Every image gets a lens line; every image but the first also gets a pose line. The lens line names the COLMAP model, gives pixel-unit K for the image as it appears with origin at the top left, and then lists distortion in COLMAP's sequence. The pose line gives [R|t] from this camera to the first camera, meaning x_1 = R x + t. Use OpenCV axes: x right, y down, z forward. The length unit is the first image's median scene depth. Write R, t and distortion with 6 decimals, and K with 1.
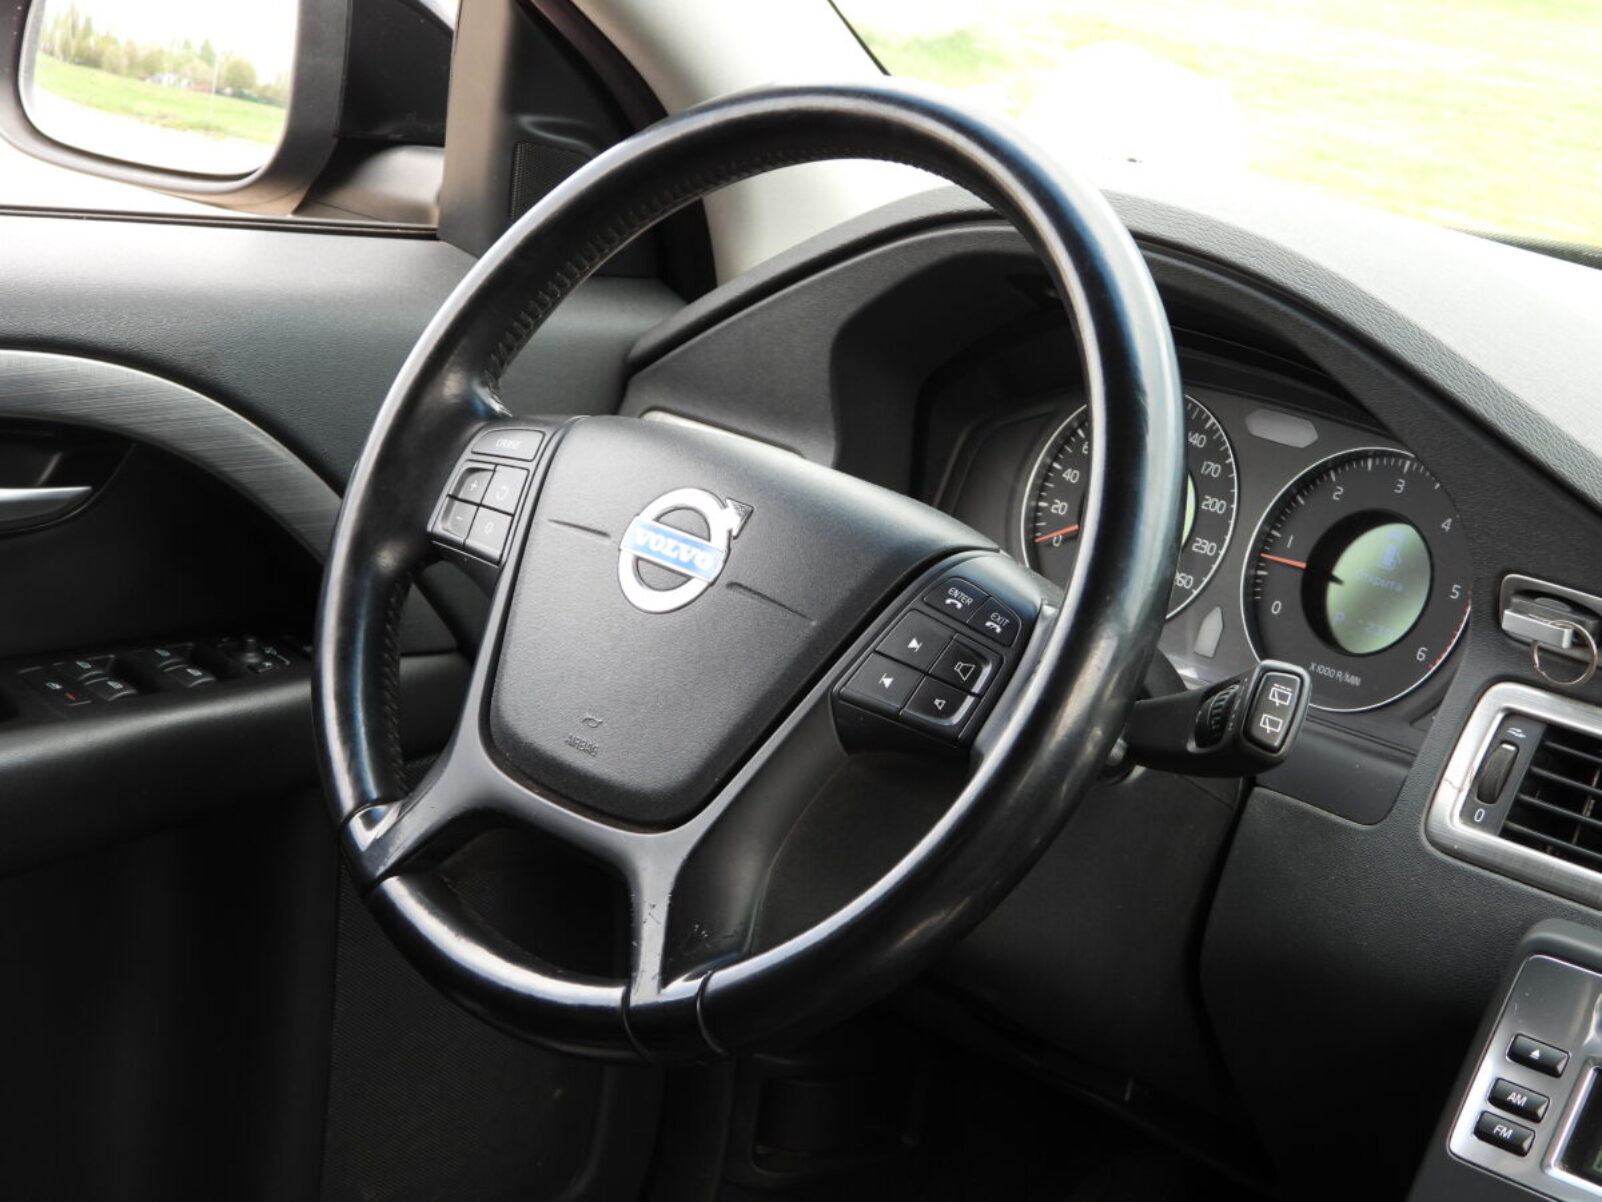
lens RADIAL K [[3486.6, 0, 801.0], [0, 3486.6, 601.0], [0, 0, 1]] dist [-0.016506, -0.096573]
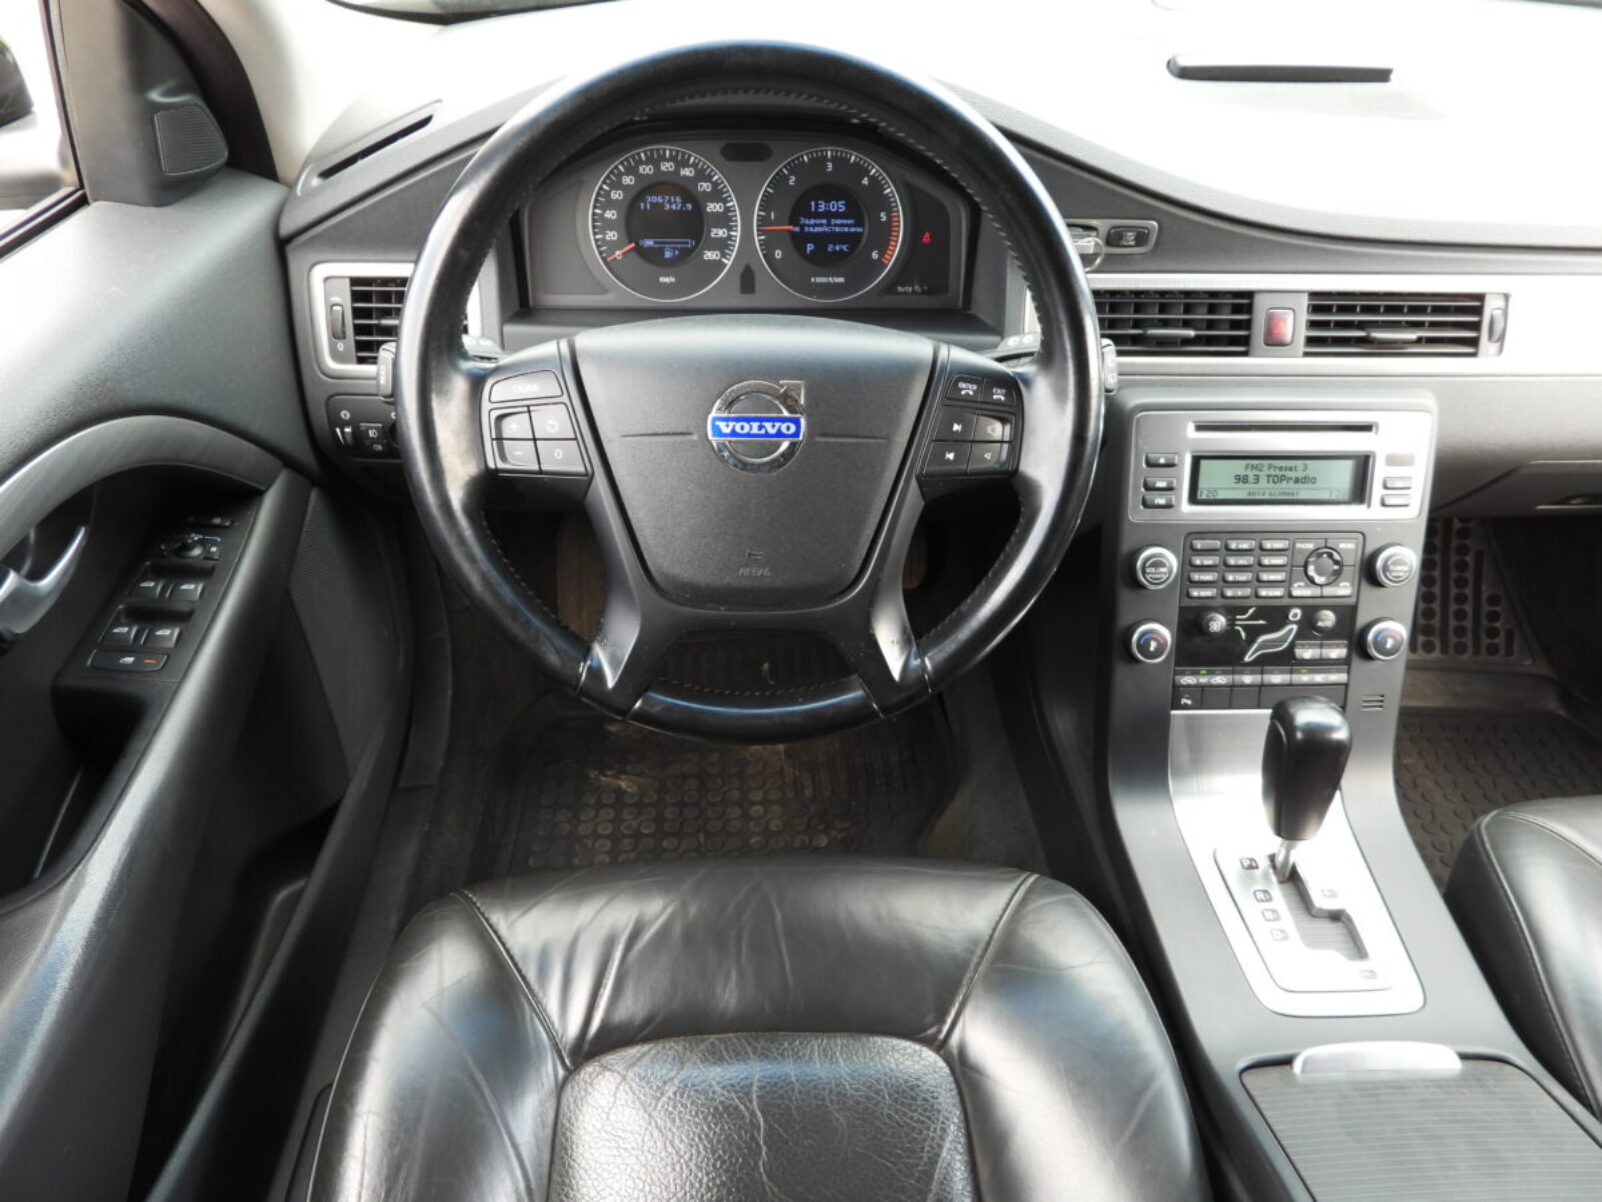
lens RADIAL K [[1161.6, 0, 801.0], [0, 1161.6, 601.0], [0, 0, 1]] dist [-0.009070, -0.003858]
pose [[0.678267, -0.539335, 0.499070, -0.293911], [0.232657, 0.801859, 0.550357, -0.211376], [-0.697011, -0.257177, 0.669355, 0.623666]]
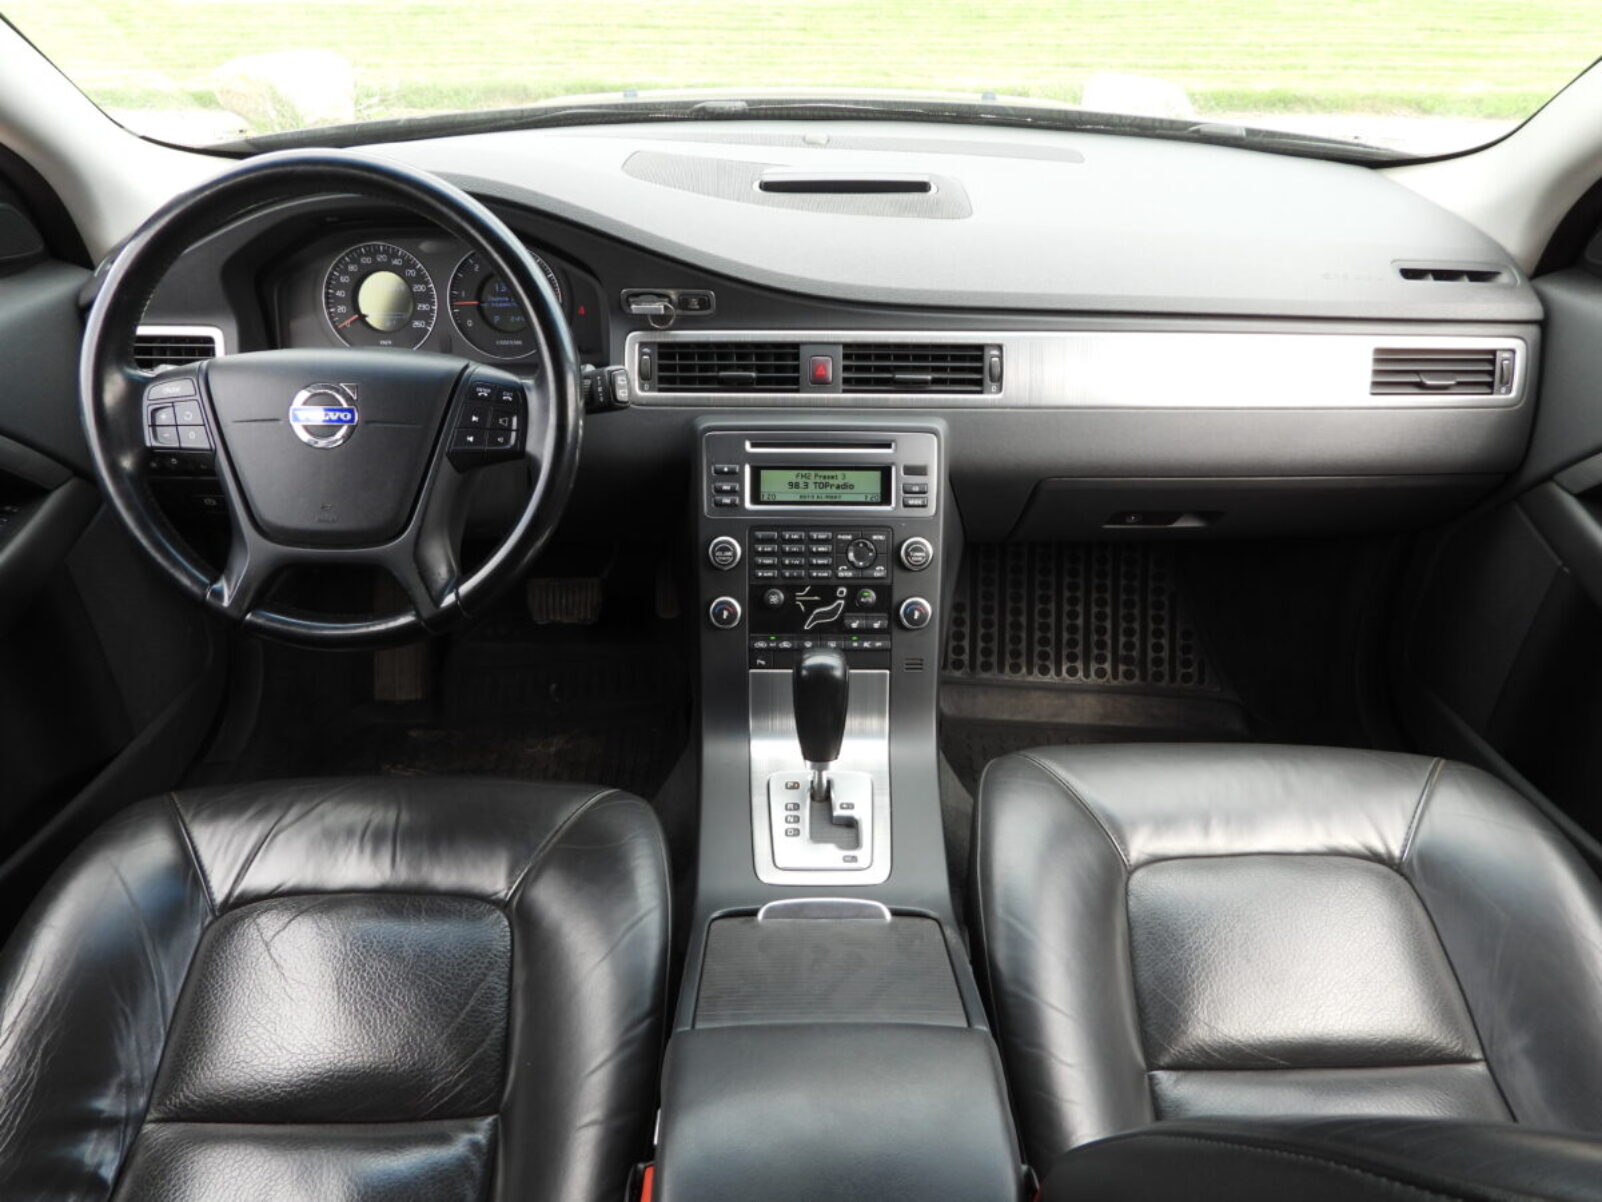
lens RADIAL K [[1161.6, 0, 801.0], [0, 1161.6, 601.0], [0, 0, 1]] dist [-0.009070, -0.003858]
pose [[0.701197, -0.474972, 0.531717, -0.247909], [0.244325, 0.860704, 0.446648, -0.153174], [-0.669797, -0.183276, 0.719571, 0.284401]]
